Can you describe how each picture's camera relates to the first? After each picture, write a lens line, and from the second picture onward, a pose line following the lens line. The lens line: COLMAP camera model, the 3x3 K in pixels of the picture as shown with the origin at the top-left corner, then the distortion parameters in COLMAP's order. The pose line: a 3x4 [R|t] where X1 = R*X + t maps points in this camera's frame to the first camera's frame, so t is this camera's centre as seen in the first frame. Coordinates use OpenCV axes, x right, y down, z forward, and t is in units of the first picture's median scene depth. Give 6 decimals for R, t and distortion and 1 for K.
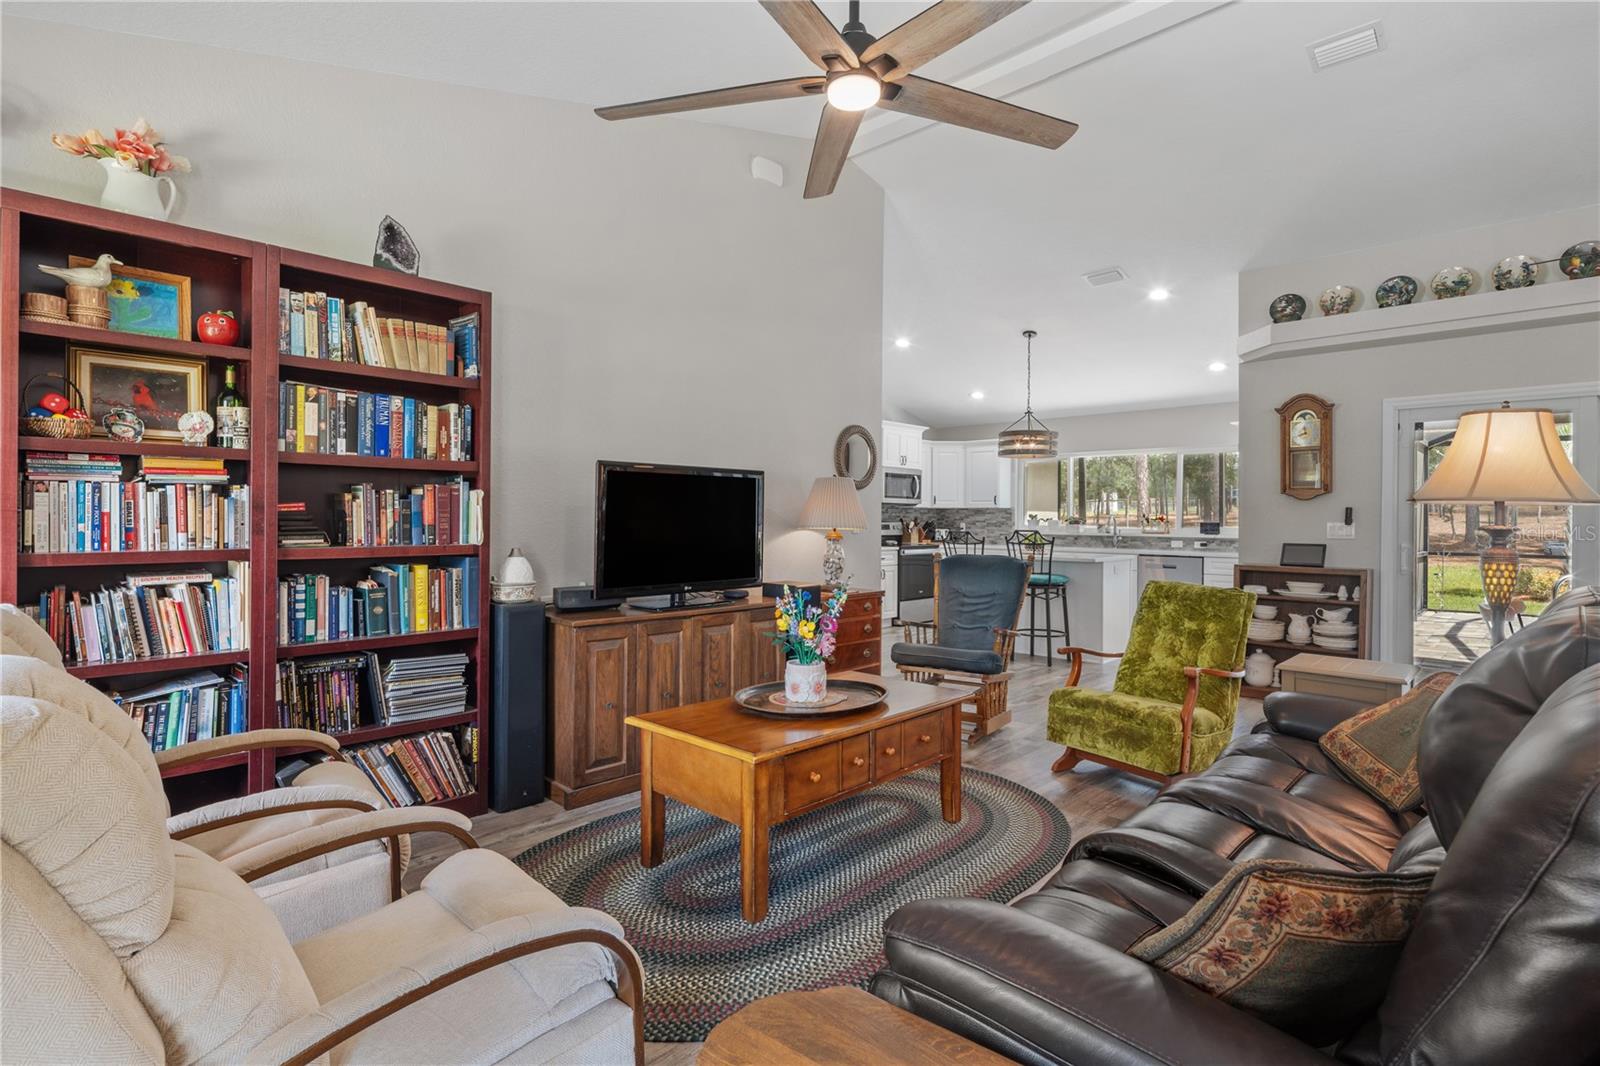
lens RADIAL K [[780.2, 0, 793.7], [0, 780.2, 526.4], [0, 0, 1]] dist [0.001343, -0.000464]
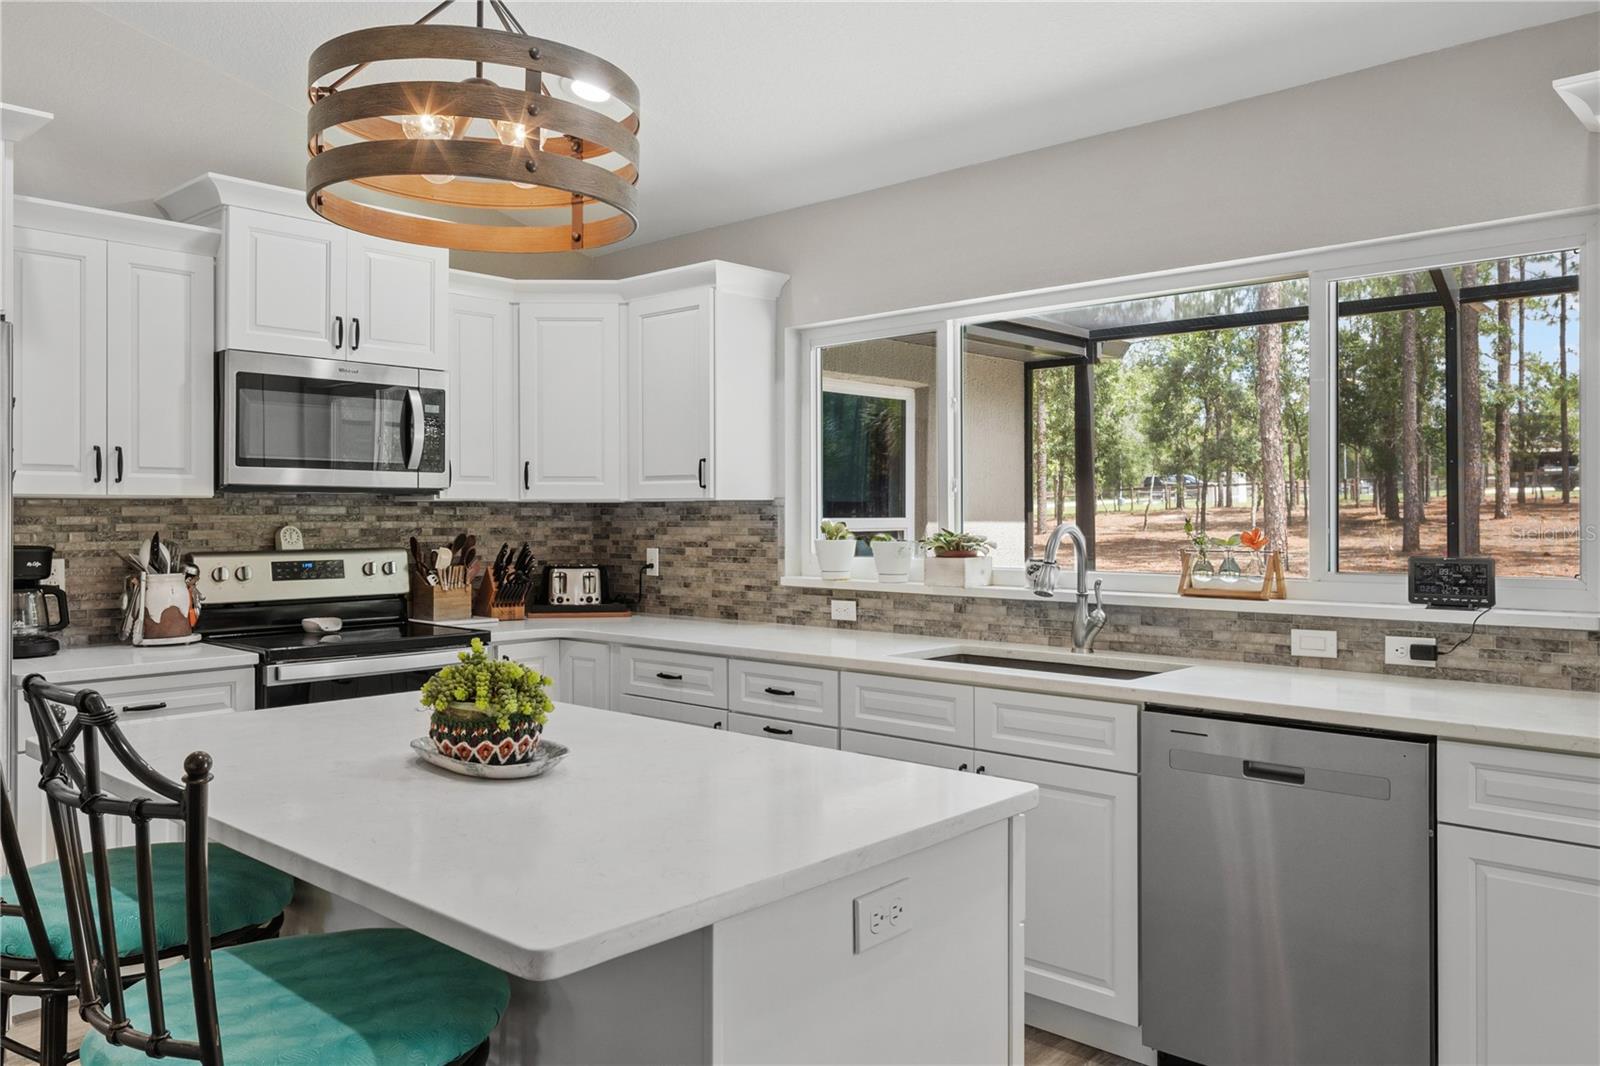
lens RADIAL K [[1173.5, 0, 800.0], [0, 1173.5, 533.0], [0, 0, 1]] dist [0.008576, 0.003141]
pose [[0.999232, -0.009445, 0.038034, 0.291527], [0.009196, 0.999935, 0.006714, -0.014911], [-0.038095, -0.006359, 0.999254, 0.587709]]
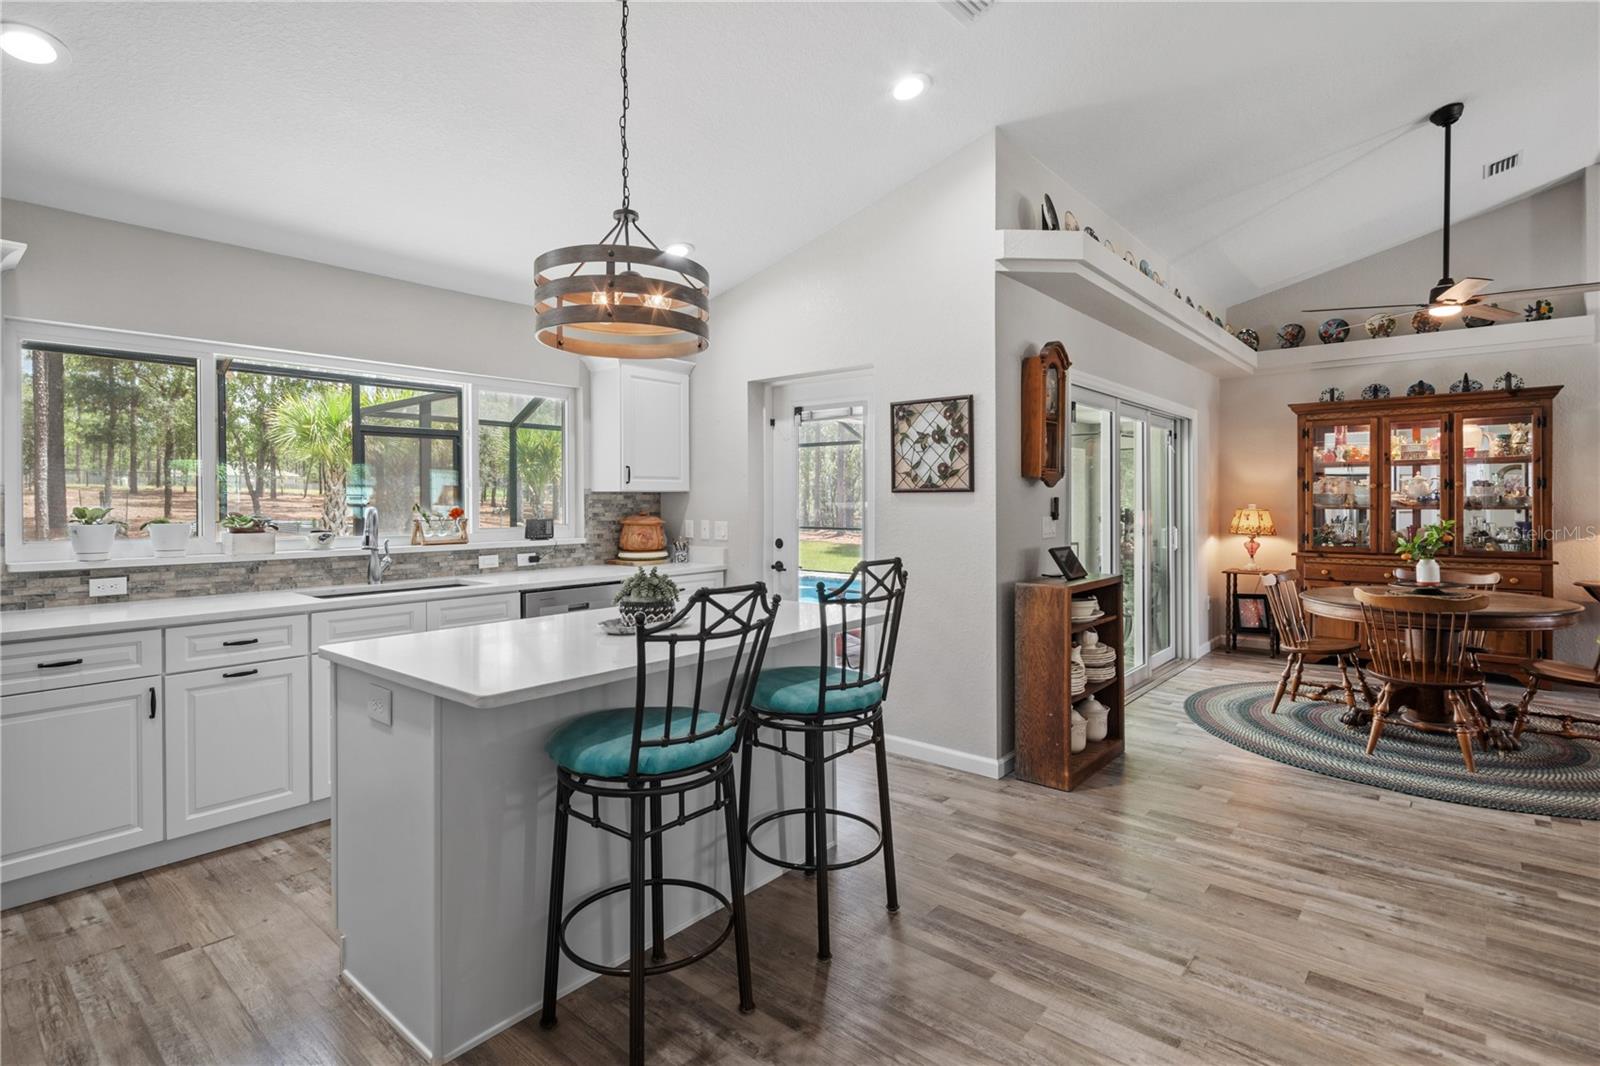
lens RADIAL K [[780.2, 0, 793.7], [0, 780.2, 526.4], [0, 0, 1]] dist [0.001343, -0.000464]
pose [[-0.072894, -0.041392, 0.996480, -0.039731], [0.010981, 0.999045, 0.042301, -0.019220], [-0.997279, 0.014026, -0.072370, 0.769968]]
